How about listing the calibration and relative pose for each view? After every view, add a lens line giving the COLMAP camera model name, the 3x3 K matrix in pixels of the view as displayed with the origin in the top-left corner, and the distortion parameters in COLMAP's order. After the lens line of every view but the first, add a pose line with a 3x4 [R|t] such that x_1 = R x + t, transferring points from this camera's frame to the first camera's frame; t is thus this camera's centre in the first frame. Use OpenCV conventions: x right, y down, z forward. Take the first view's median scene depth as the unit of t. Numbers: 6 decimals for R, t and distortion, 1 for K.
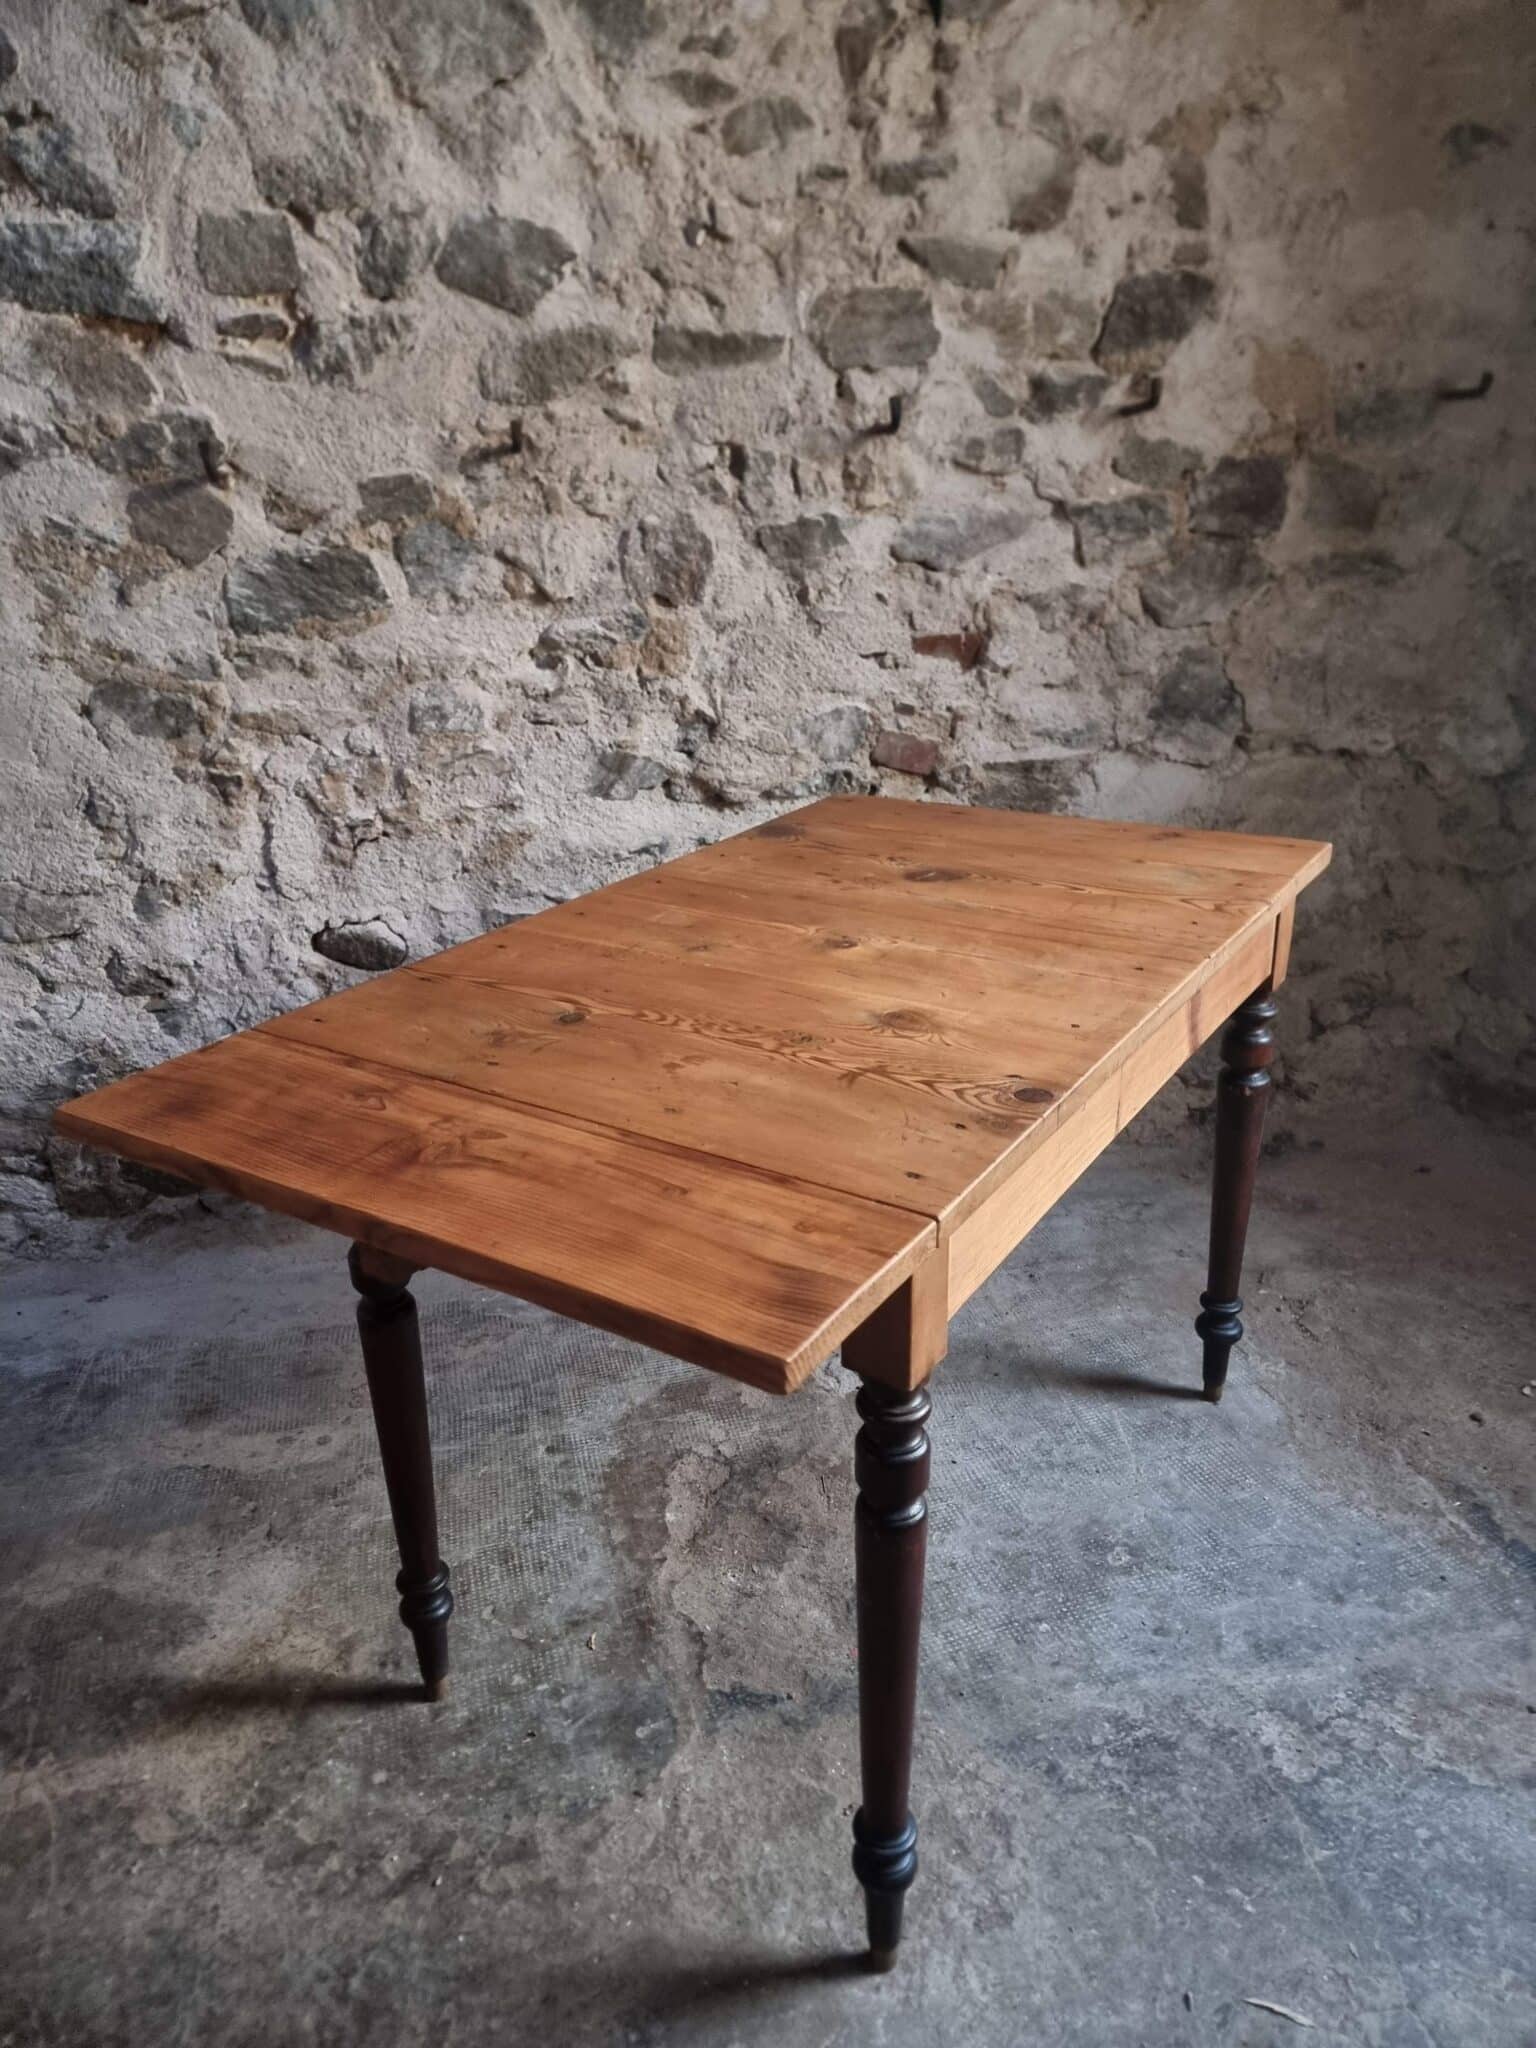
lens RADIAL K [[1432.9, 0, 754.5], [0, 1432.9, 1013.0], [0, 0, 1]] dist [0.057612, -0.057847]
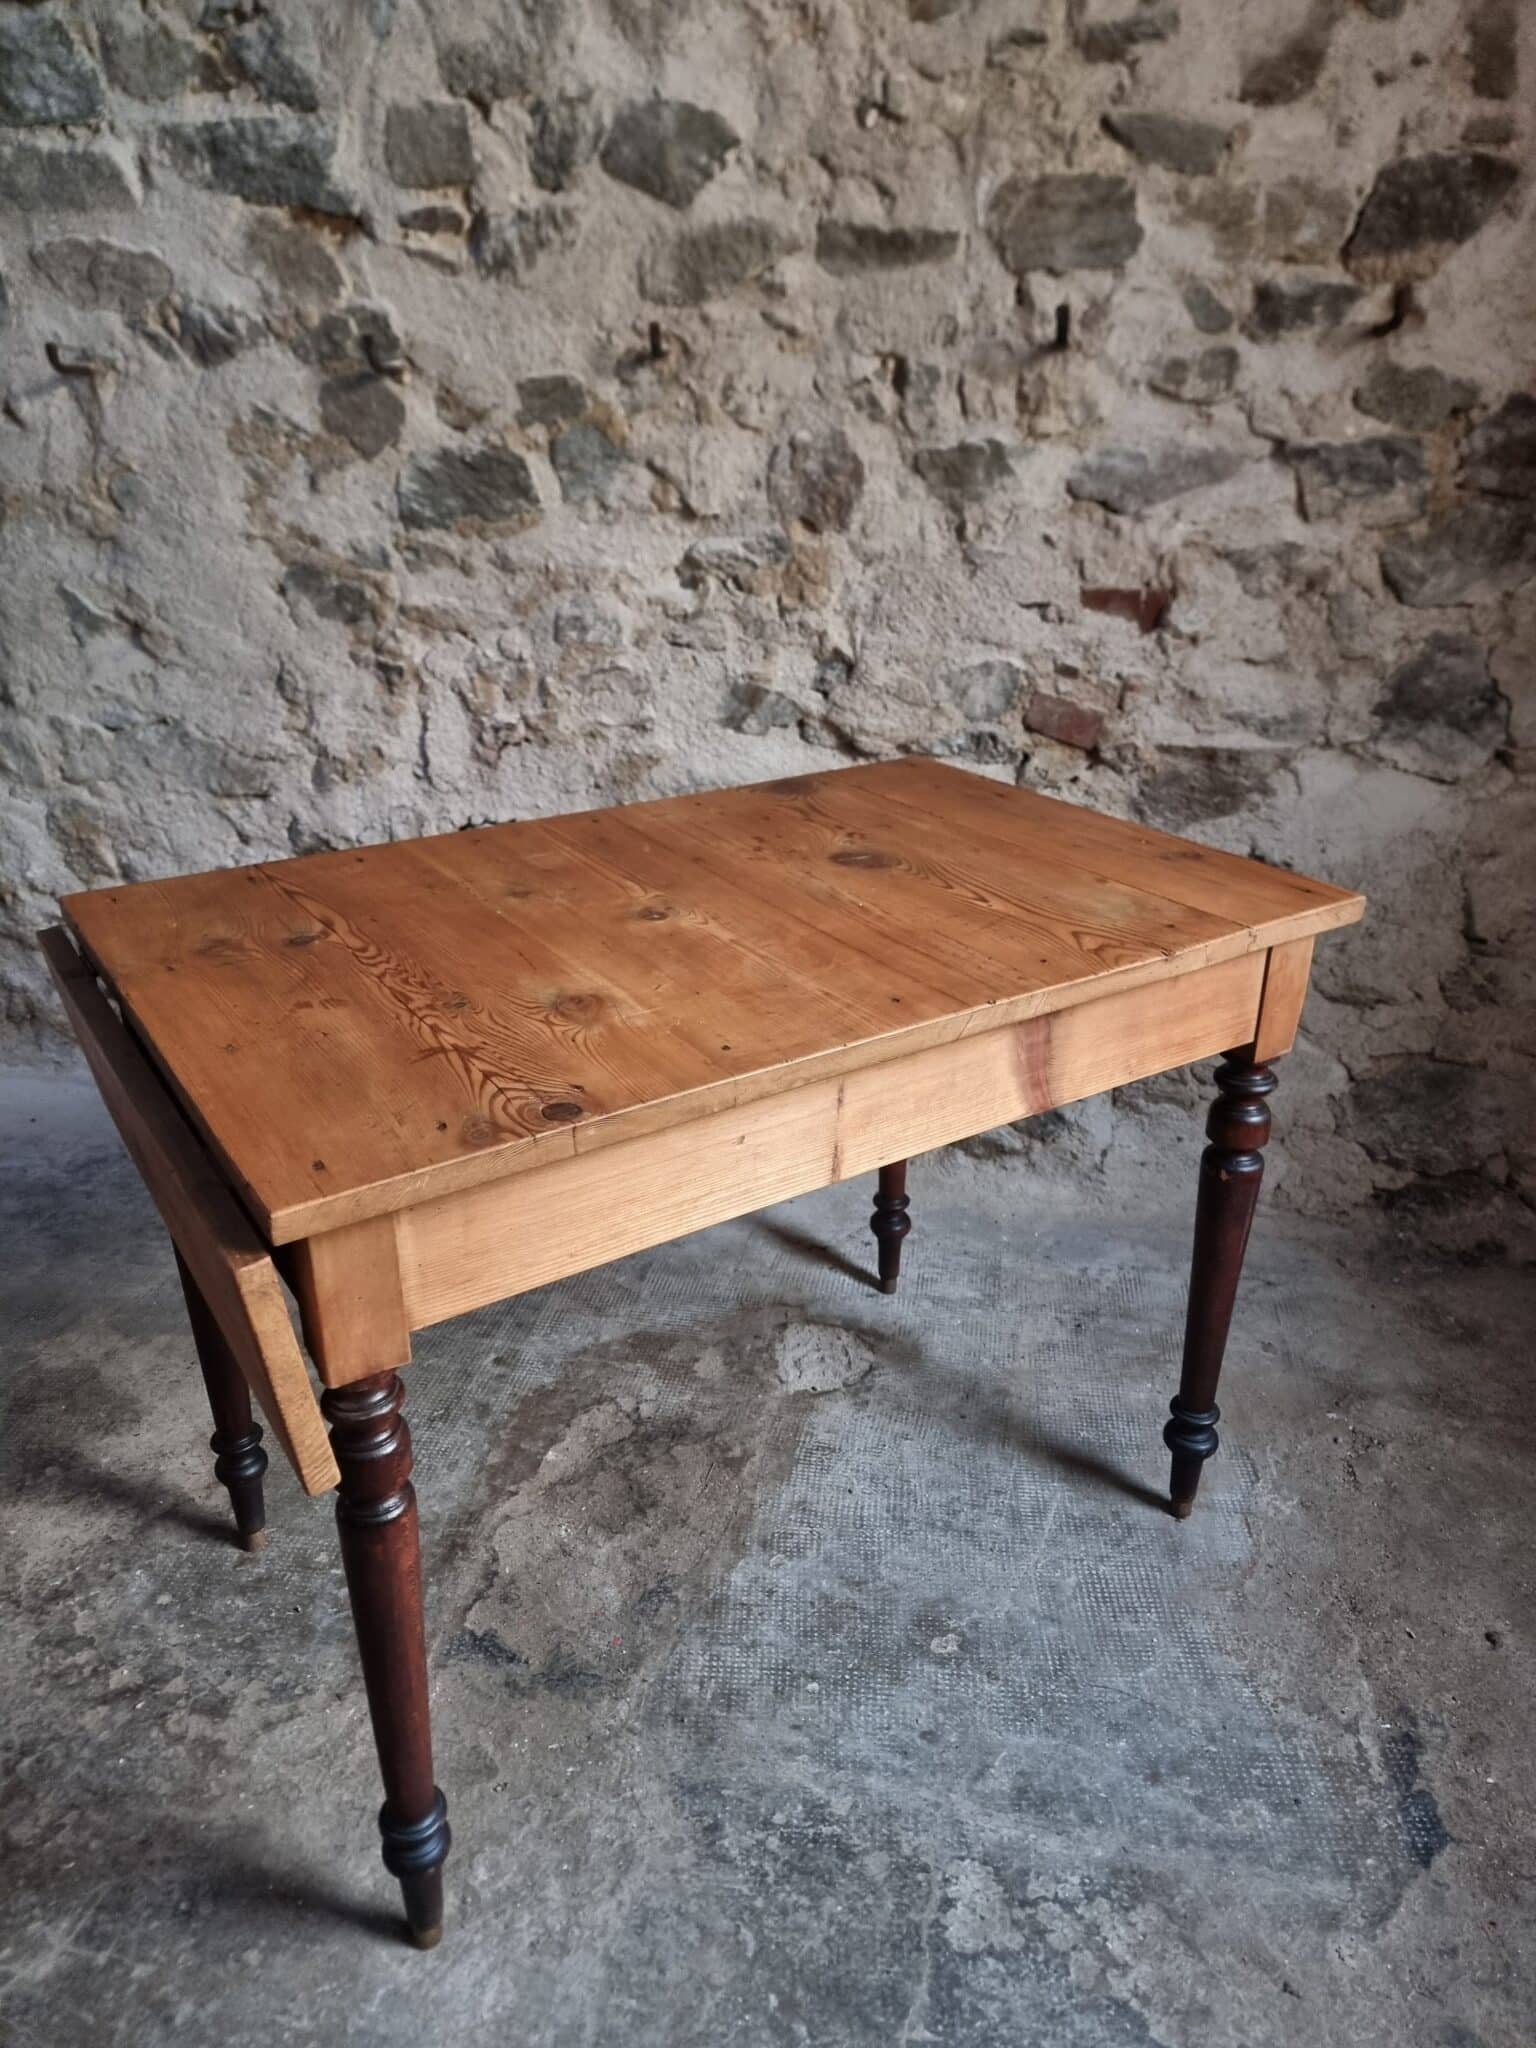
lens RADIAL K [[1432.9, 0, 773.4], [0, 1432.9, 1044.7], [0, 0, 1]] dist [0.057612, -0.057847]
pose [[0.918709, 0.198010, -0.341710, 0.307553], [-0.173637, 0.979634, 0.100831, -0.047947], [0.354716, -0.033301, 0.934381, 0.108417]]
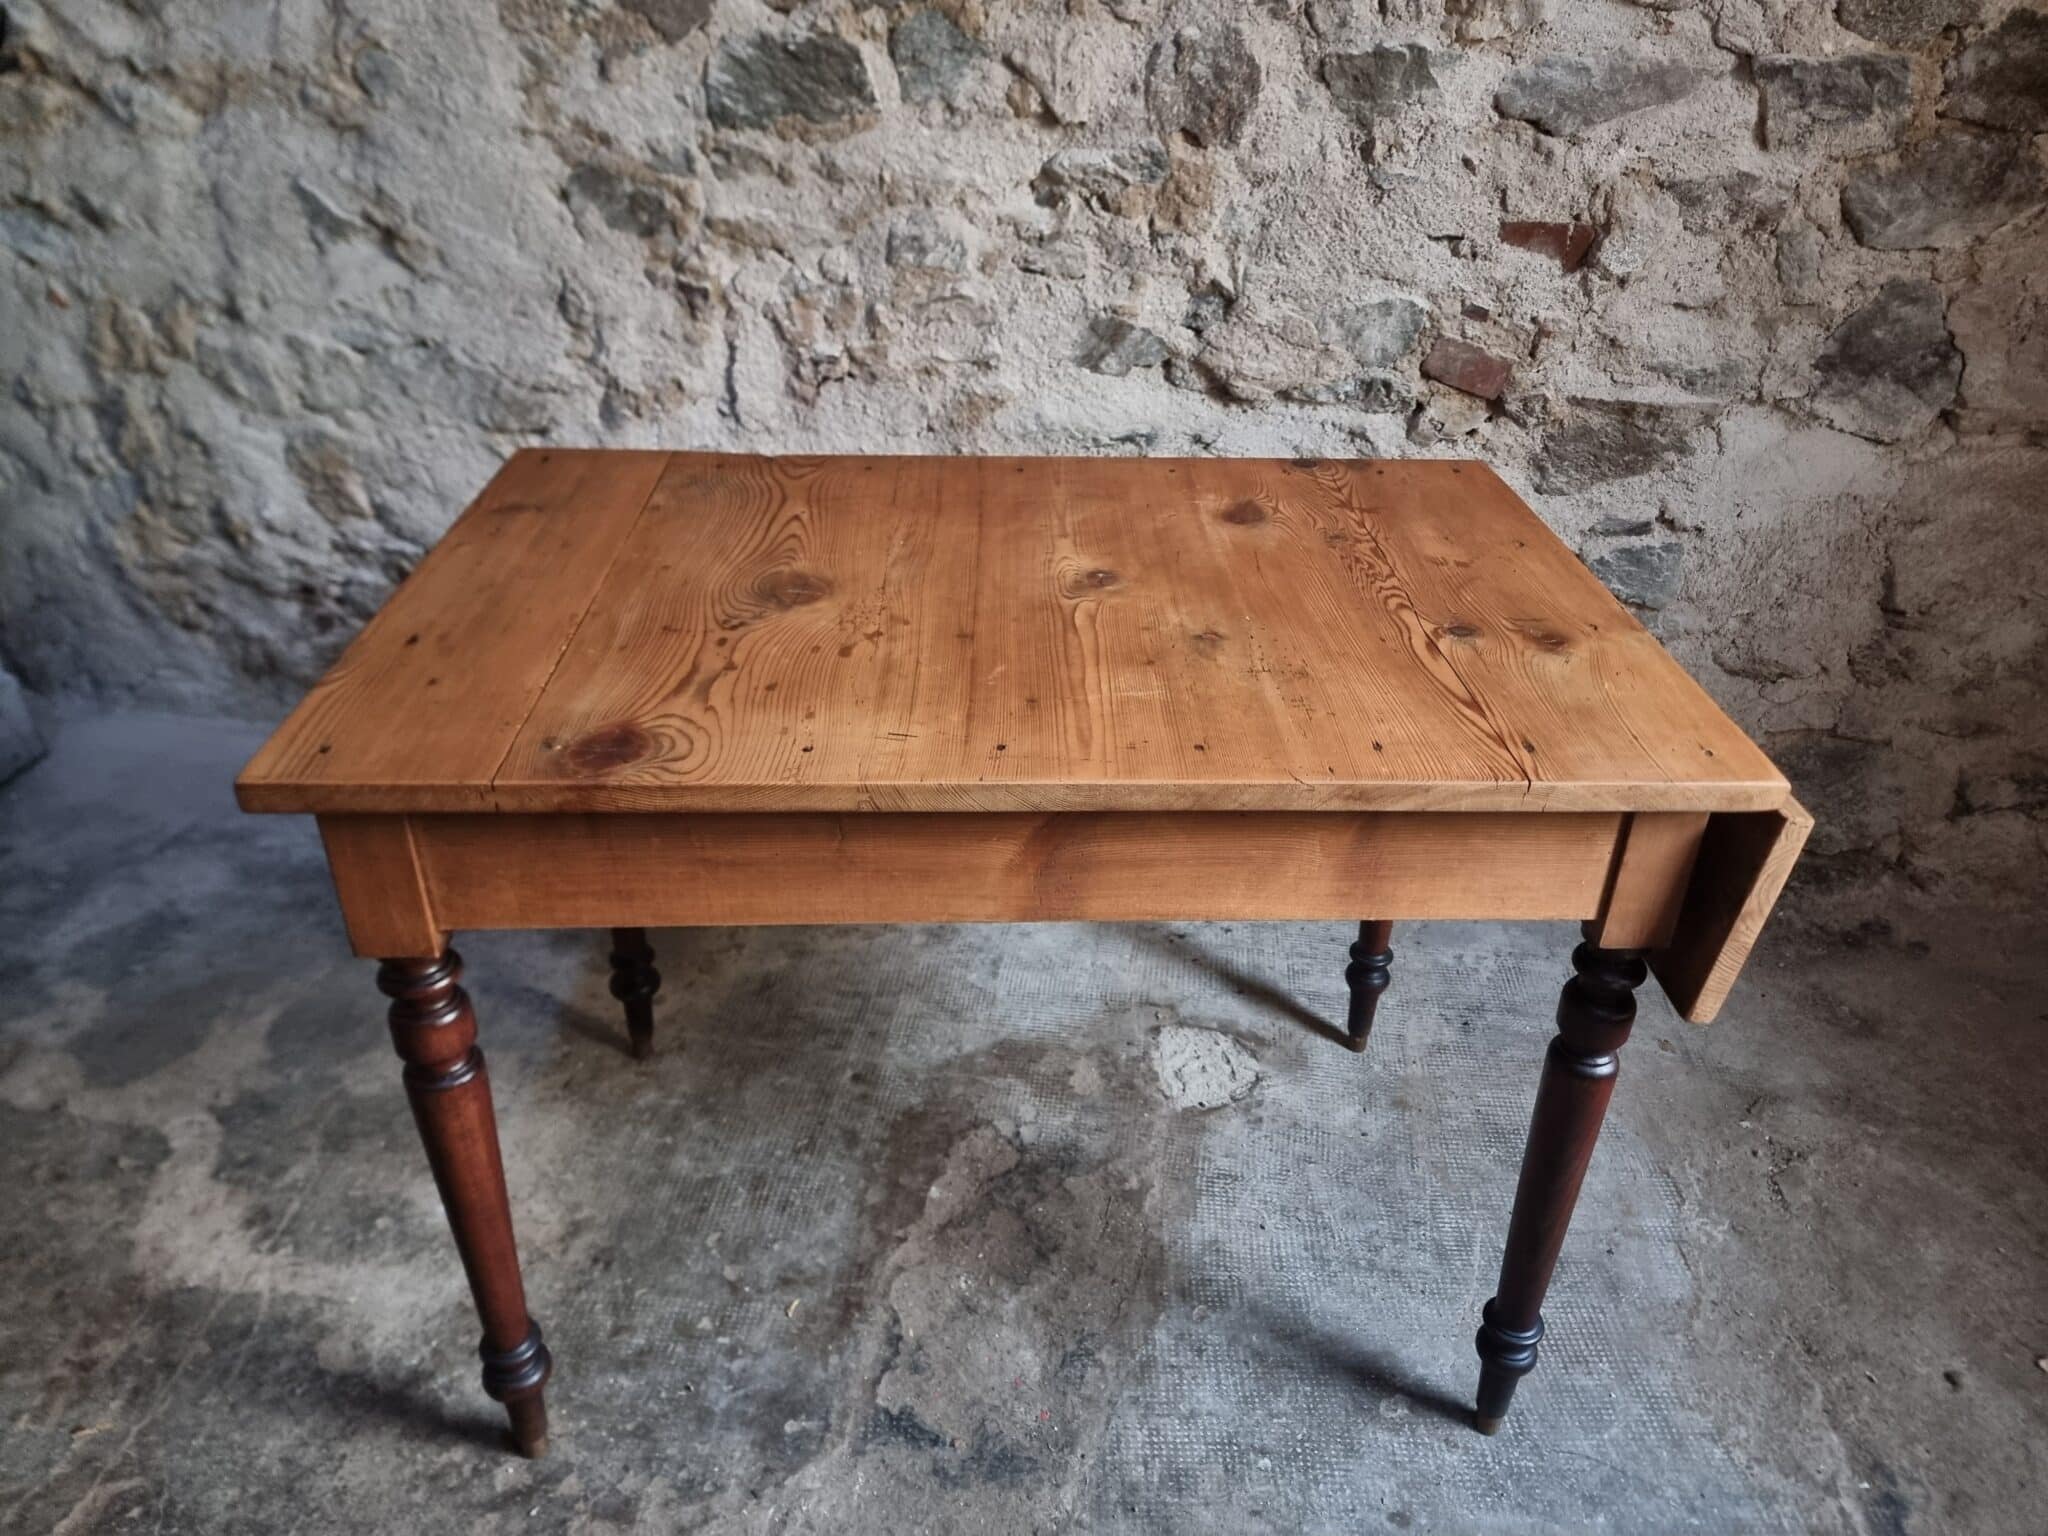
lens RADIAL K [[1432.9, 0, 1041.3], [0, 1432.9, 763.3], [0, 0, 1]] dist [0.057612, -0.057847]
pose [[0.938602, 0.225999, -0.260676, 0.153950], [-0.179061, 0.964951, 0.191851, -0.087644], [0.294897, -0.133395, 0.946172, 0.152614]]
